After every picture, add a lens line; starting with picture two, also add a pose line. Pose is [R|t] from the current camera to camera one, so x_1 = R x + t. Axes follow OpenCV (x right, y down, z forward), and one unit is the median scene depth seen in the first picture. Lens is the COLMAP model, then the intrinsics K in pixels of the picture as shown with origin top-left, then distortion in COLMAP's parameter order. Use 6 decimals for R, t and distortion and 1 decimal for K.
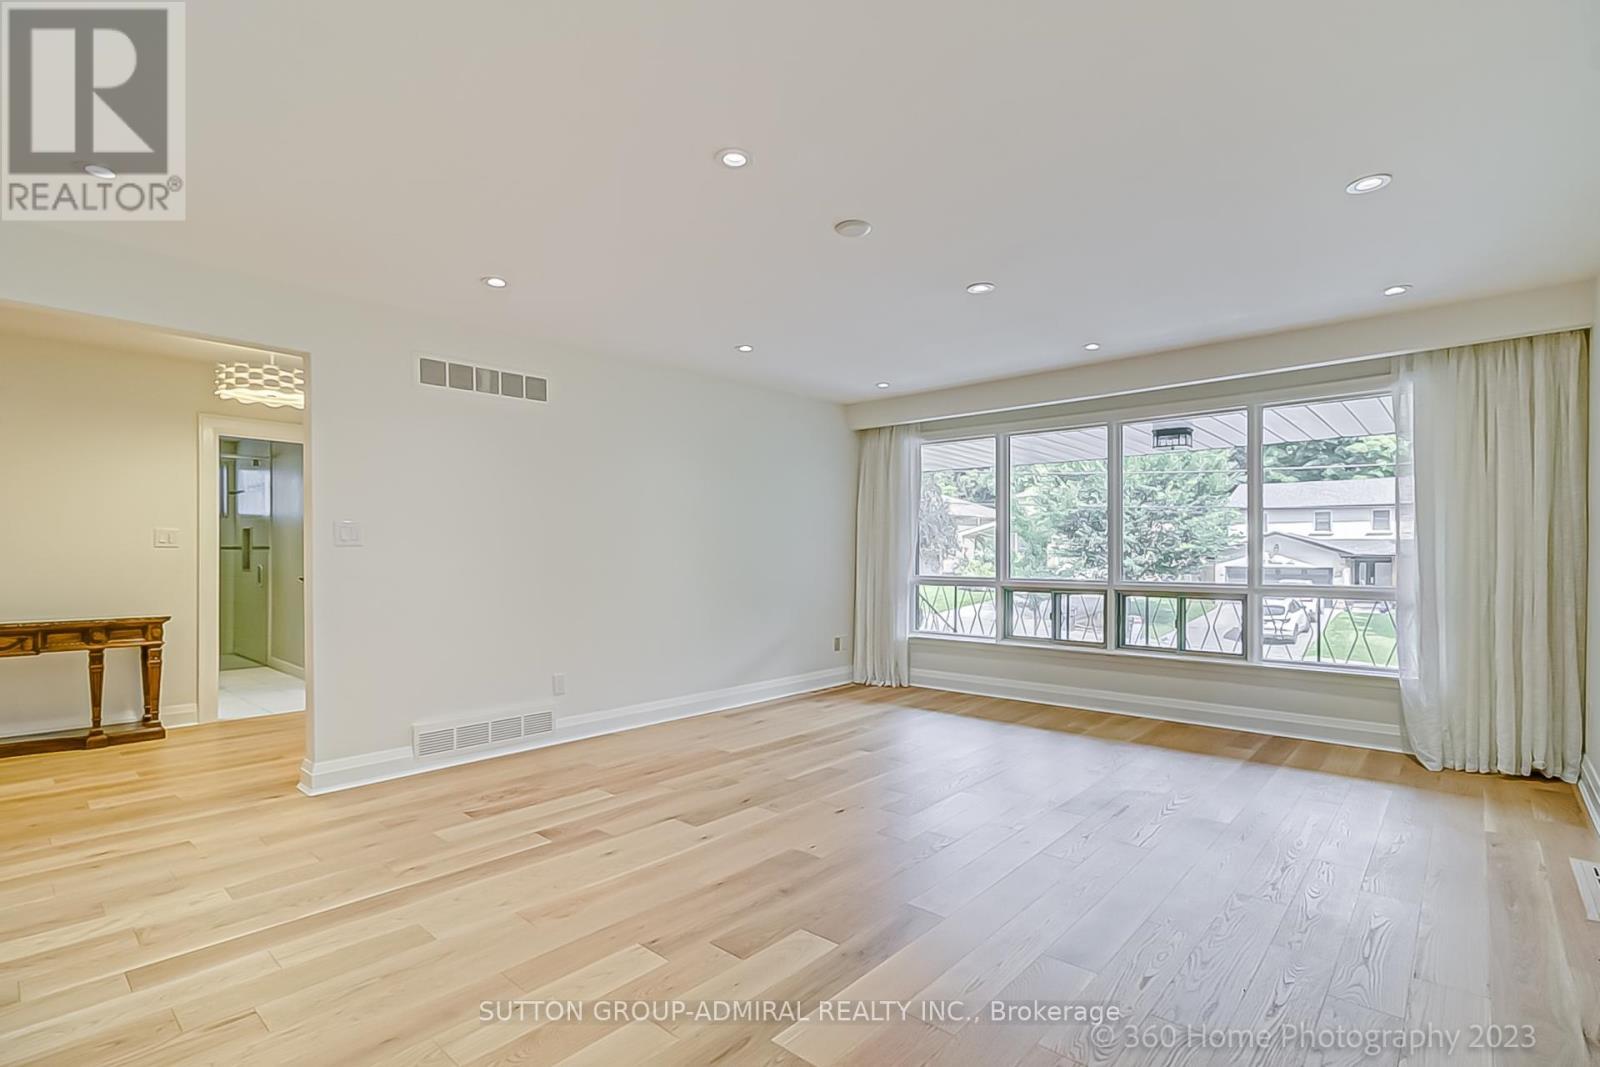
lens RADIAL K [[762.0, 0, 800.0], [0, 762.0, 533.5], [0, 0, 1]] dist [-0.004643, -0.000266]
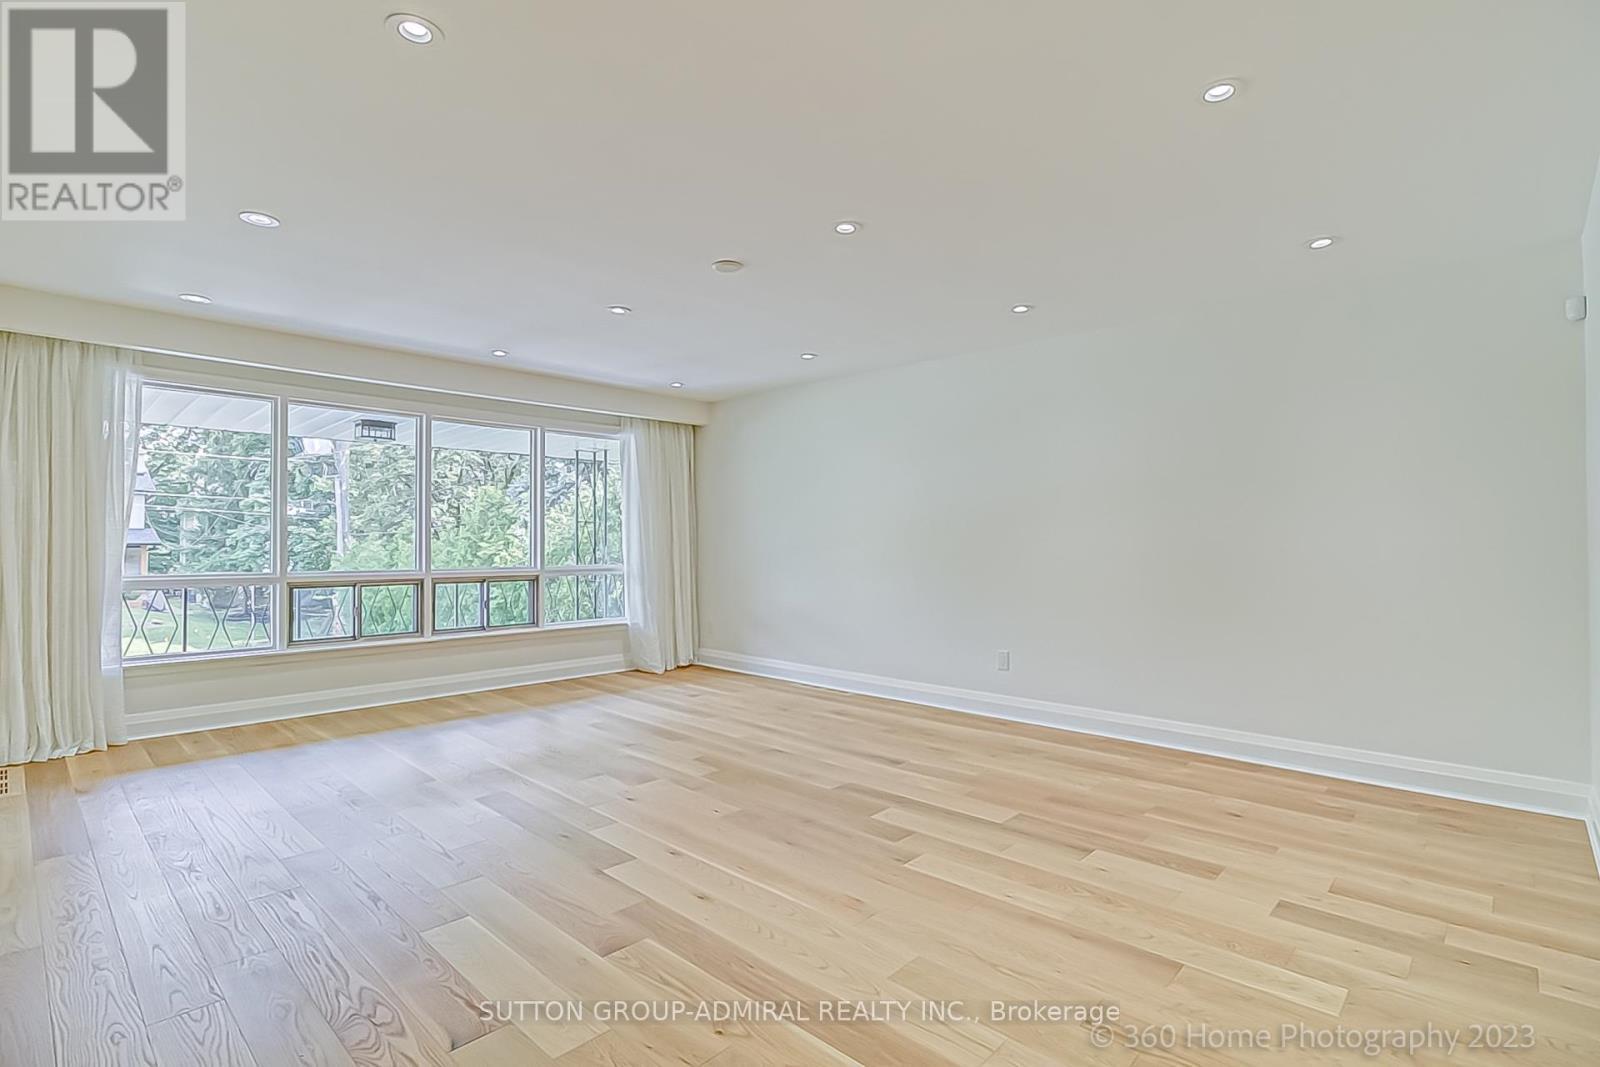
lens RADIAL K [[750.5, 0, 800.0], [0, 750.5, 533.5], [0, 0, 1]] dist [-0.040271, 0.051647]
pose [[0.033446, 0.006266, 0.999421, -0.676034], [-0.028239, 0.999587, -0.005322, 0.004437], [-0.999042, -0.028045, 0.033609, 0.536680]]
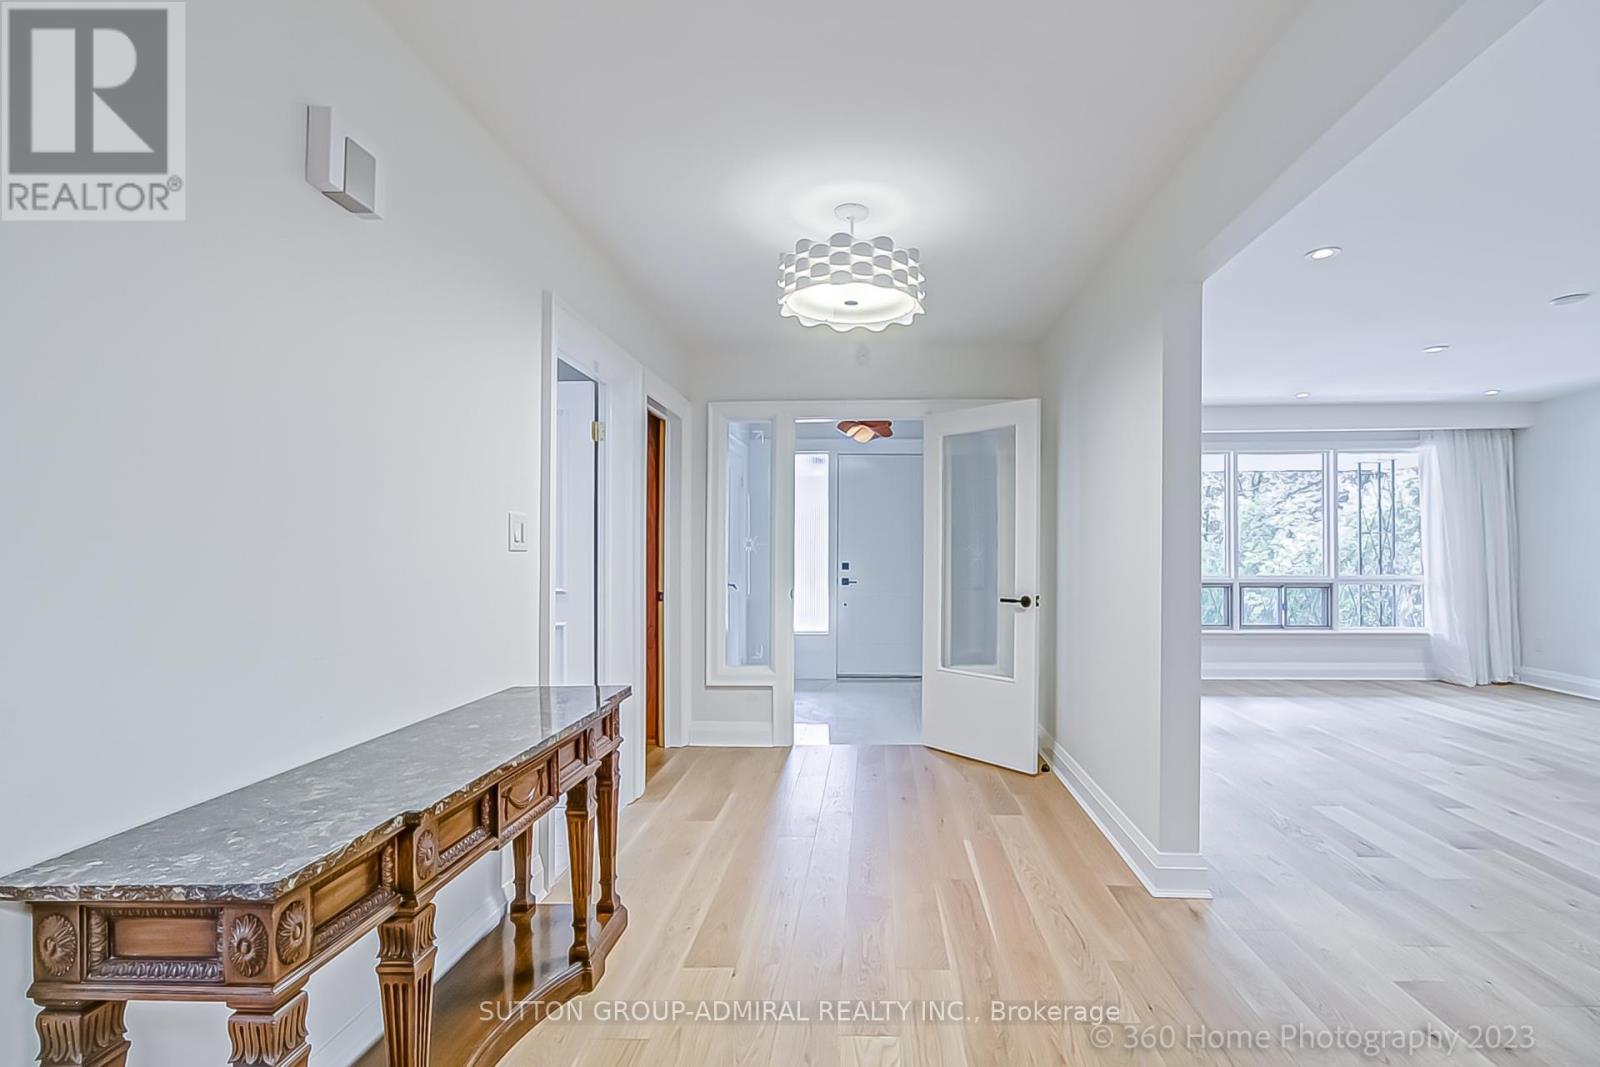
lens RADIAL K [[761.2, 0, 858.6], [0, 761.2, 550.0], [0, 0, 1]] dist [0.000821, 0.000029]
pose [[0.762061, -0.006163, 0.647476, -1.044970], [-0.012550, 0.999626, 0.024287, -0.005880], [-0.647384, -0.026634, 0.761698, 0.504906]]
